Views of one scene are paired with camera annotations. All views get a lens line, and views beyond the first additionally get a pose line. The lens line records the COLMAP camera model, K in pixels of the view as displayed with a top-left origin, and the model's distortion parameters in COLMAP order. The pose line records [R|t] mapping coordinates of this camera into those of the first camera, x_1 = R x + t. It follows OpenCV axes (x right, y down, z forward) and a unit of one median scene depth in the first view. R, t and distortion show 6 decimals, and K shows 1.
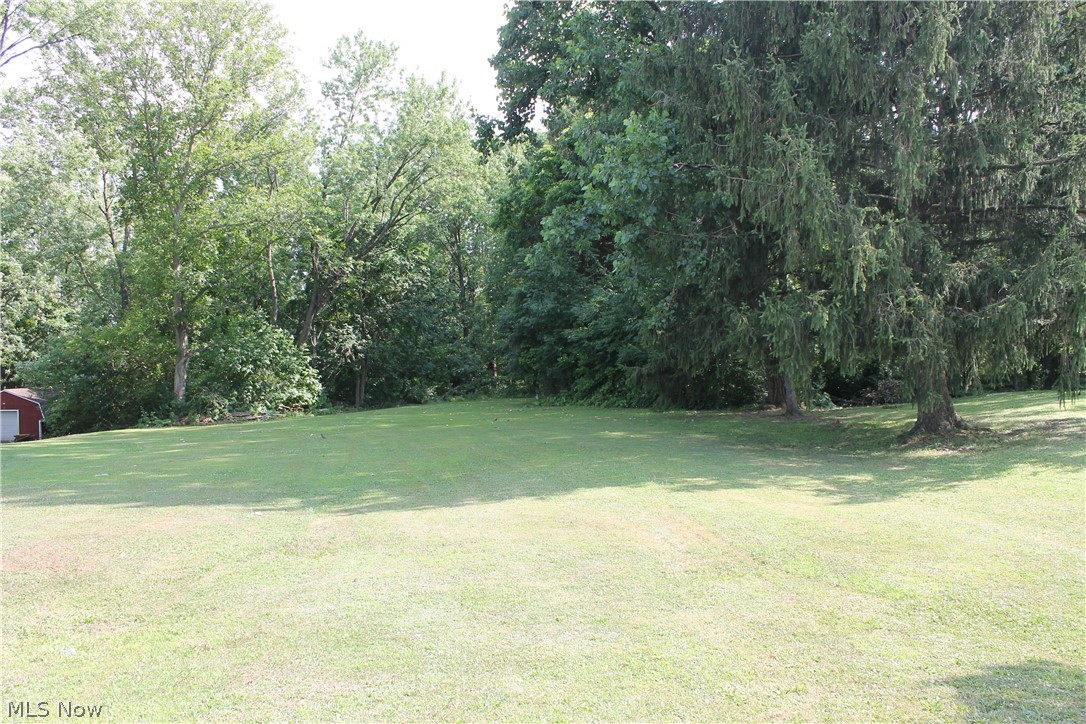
lens RADIAL K [[921.5, 0, 538.6], [0, 921.5, 371.2], [0, 0, 1]] dist [-0.167269, 0.145680]
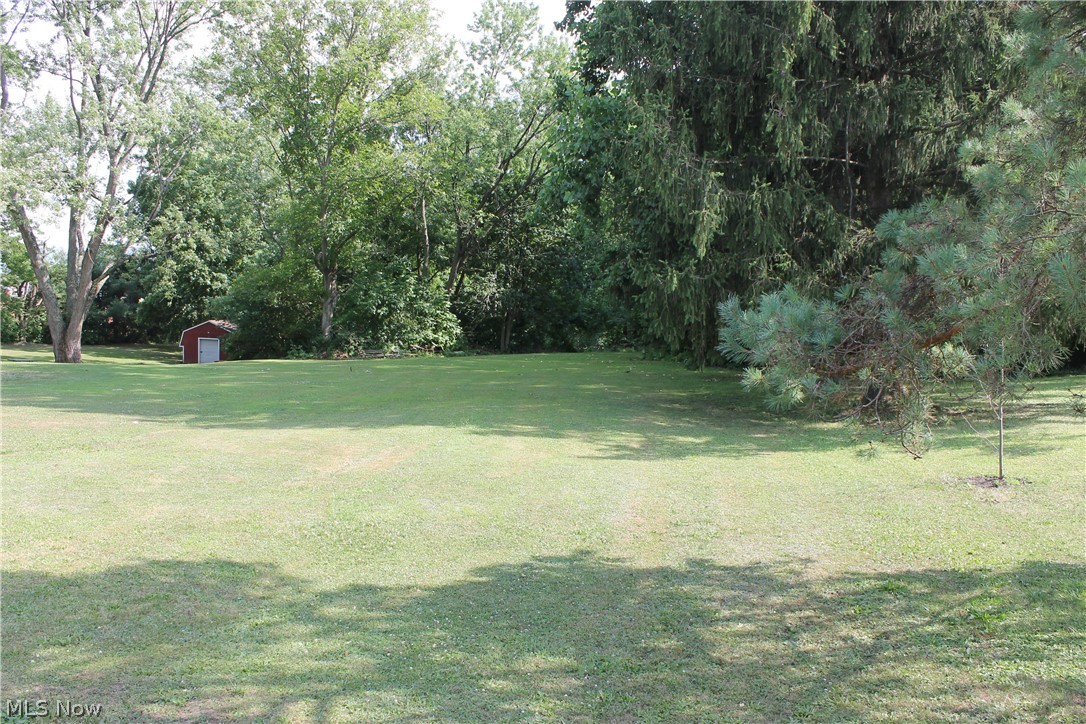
lens RADIAL K [[921.5, 0, 547.0], [0, 921.5, 371.9], [0, 0, 1]] dist [-0.167269, 0.145680]
pose [[0.962237, 0.062972, -0.264830, 0.168956], [-0.048946, 0.997043, 0.059238, -0.004091], [0.267777, -0.044038, 0.962474, -0.010842]]
